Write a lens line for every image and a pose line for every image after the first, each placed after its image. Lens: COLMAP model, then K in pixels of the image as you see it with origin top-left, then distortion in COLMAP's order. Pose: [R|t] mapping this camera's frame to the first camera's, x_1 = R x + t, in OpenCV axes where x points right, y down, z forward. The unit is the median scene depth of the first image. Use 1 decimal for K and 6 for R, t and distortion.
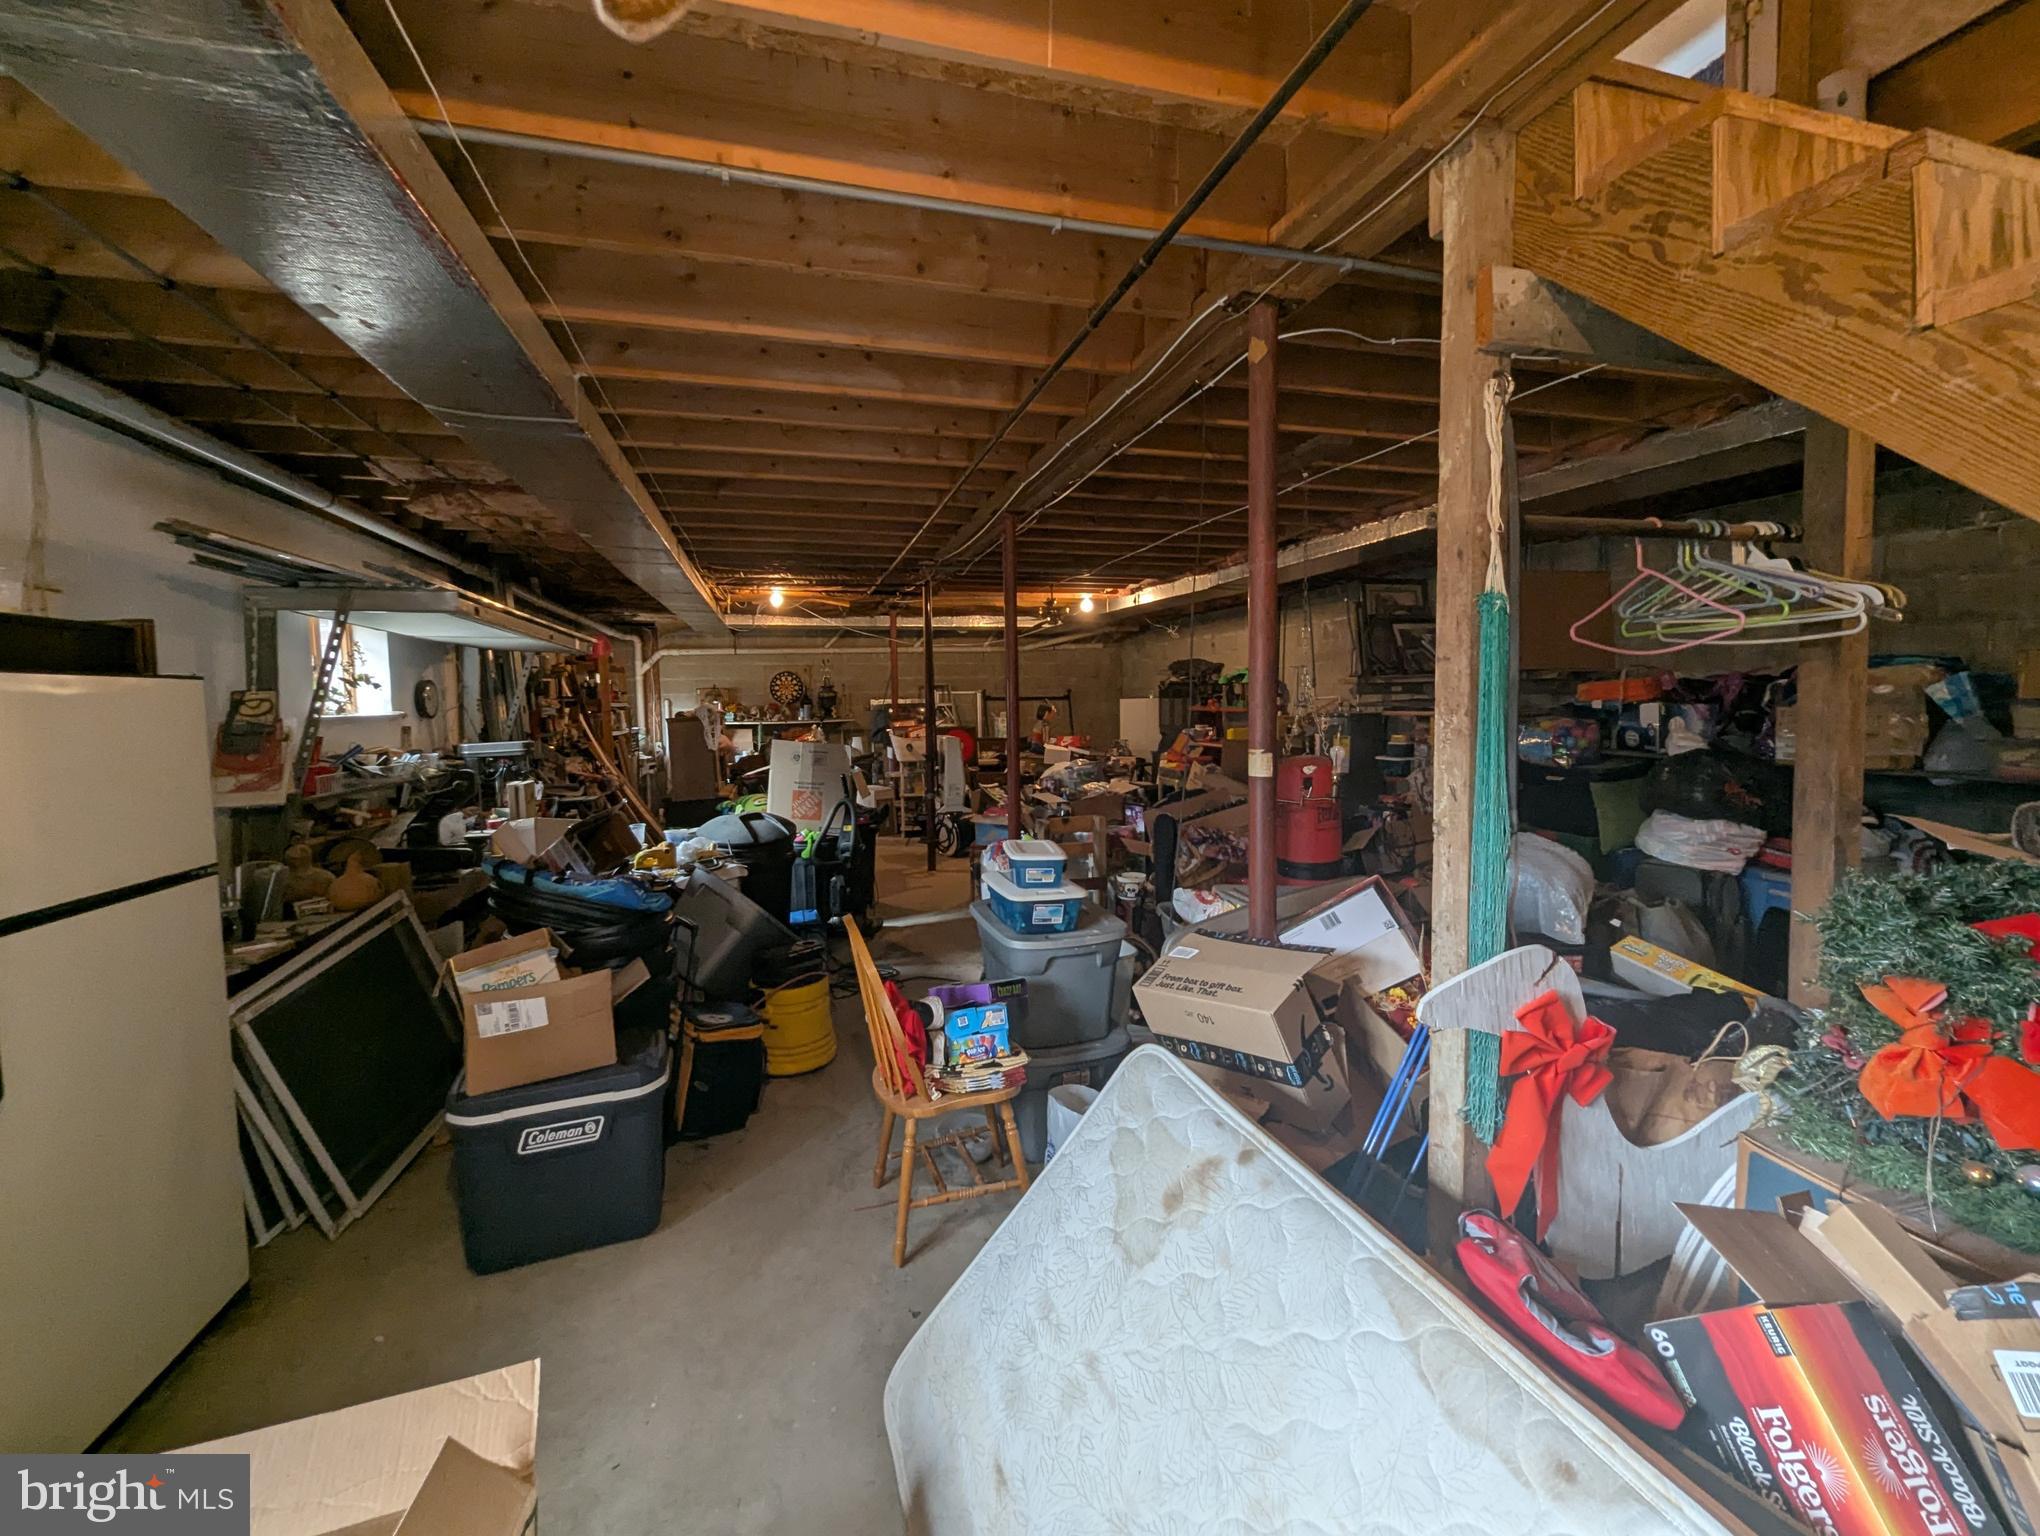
lens RADIAL K [[848.9, 0, 1022.5], [0, 848.9, 759.5], [0, 0, 1]] dist [0.002443, -0.001593]
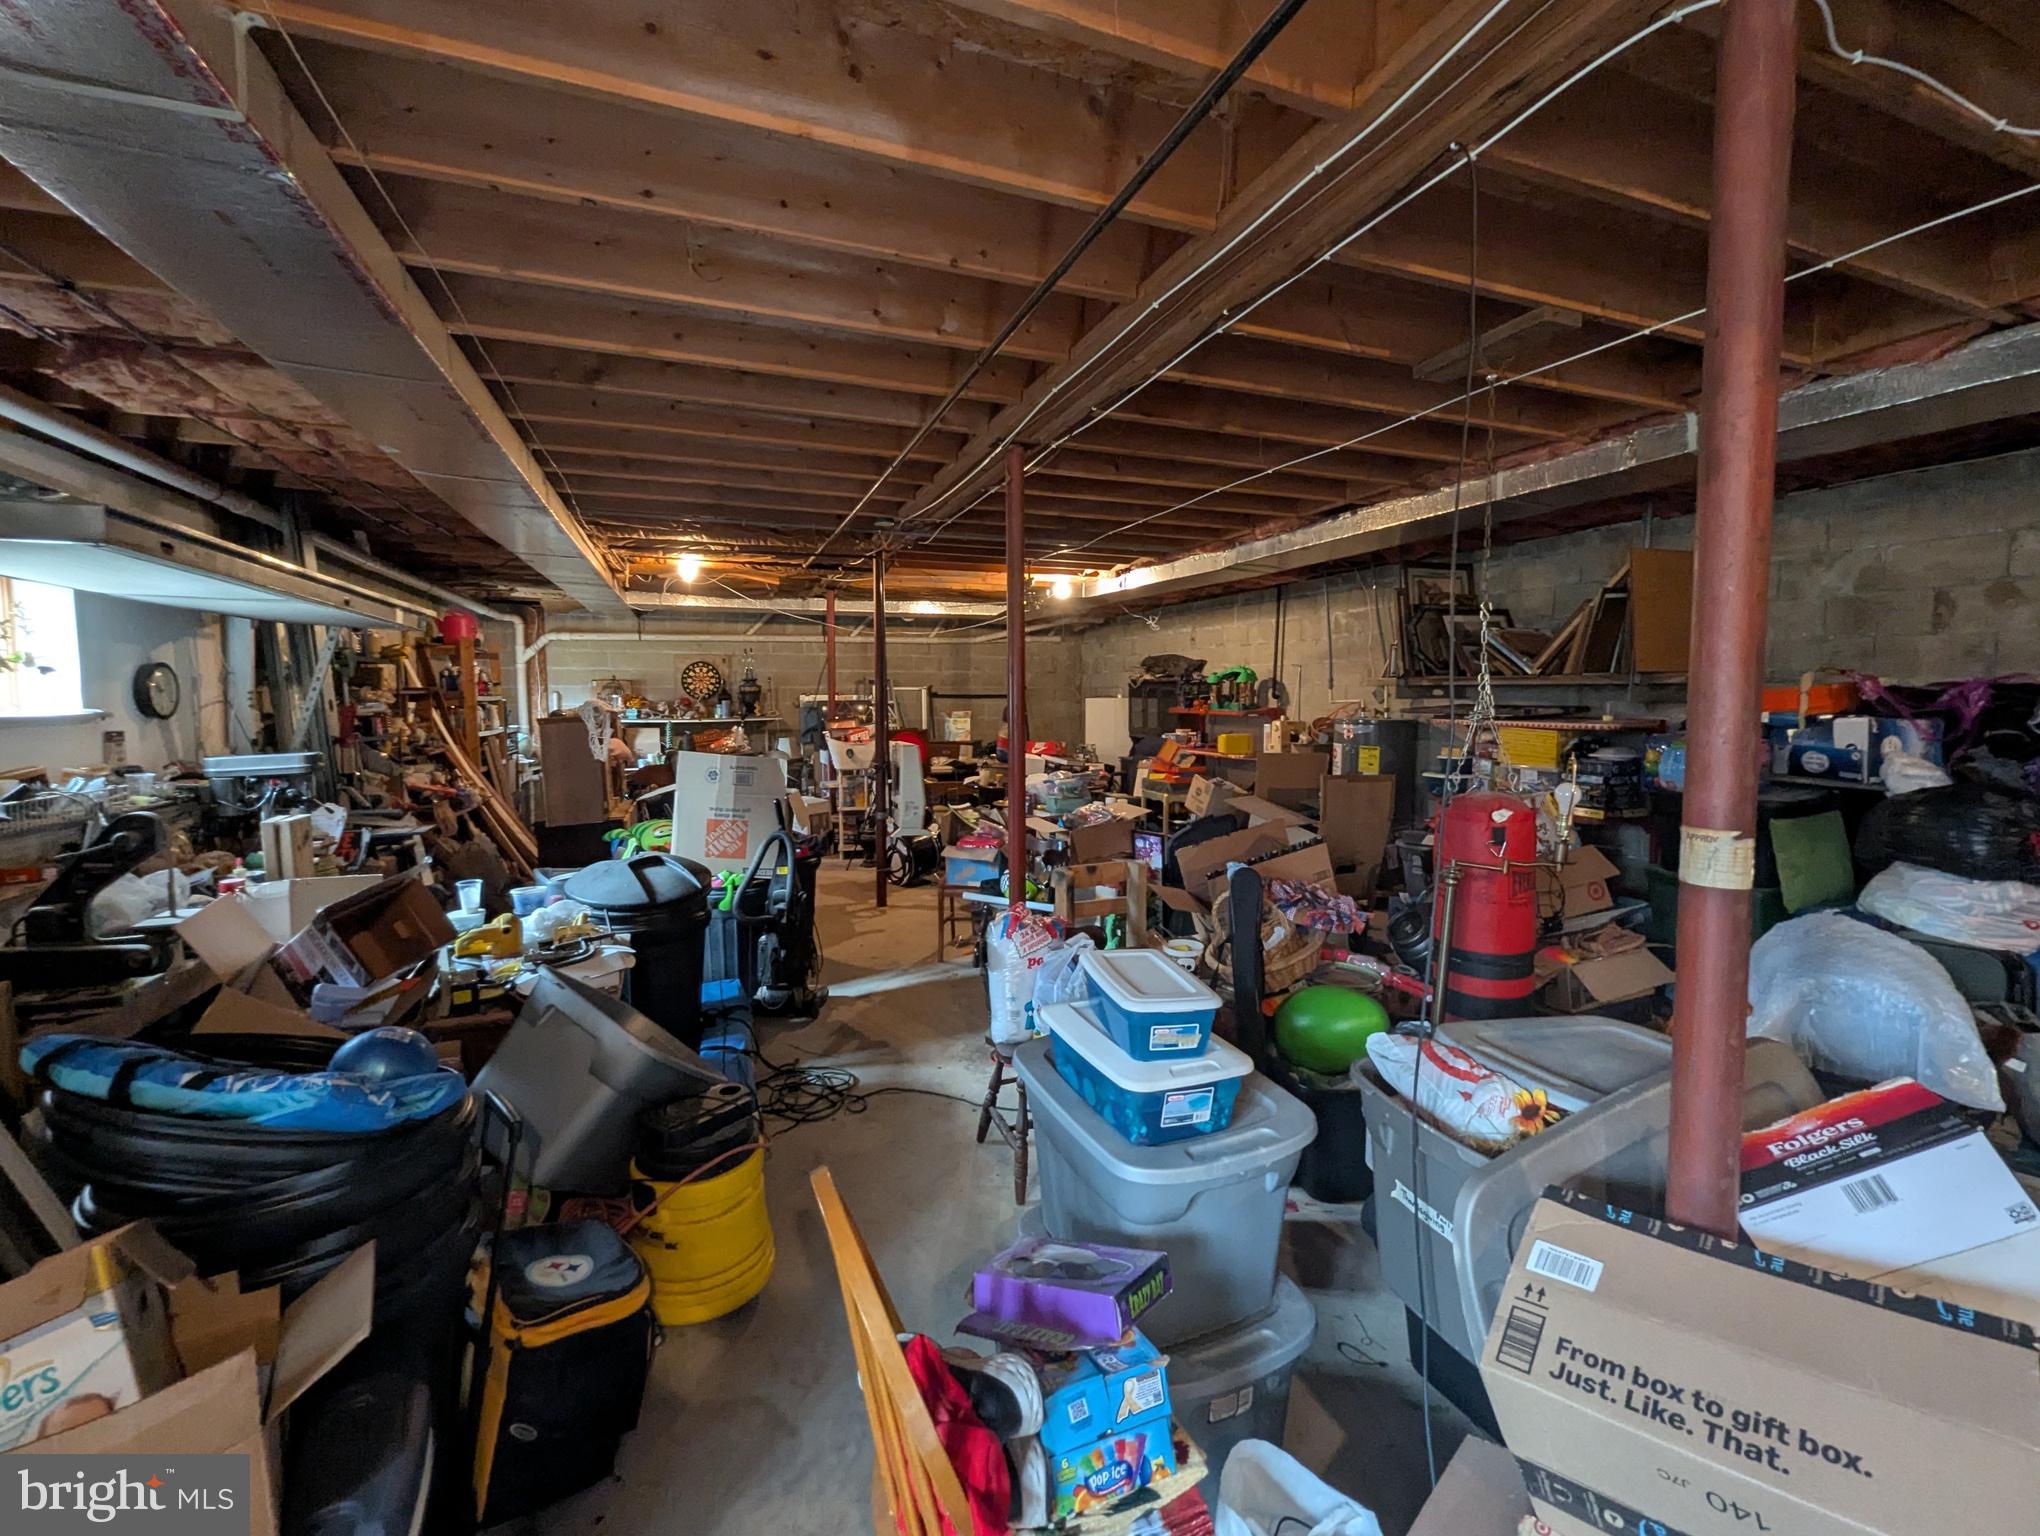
lens RADIAL K [[848.9, 0, 1022.0], [0, 848.9, 757.9], [0, 0, 1]] dist [0.002443, -0.001593]
pose [[0.996015, 0.006275, 0.088968, -0.072464], [-0.006522, 0.999976, 0.002485, -0.024356], [-0.088950, -0.003056, 0.996031, 0.272213]]
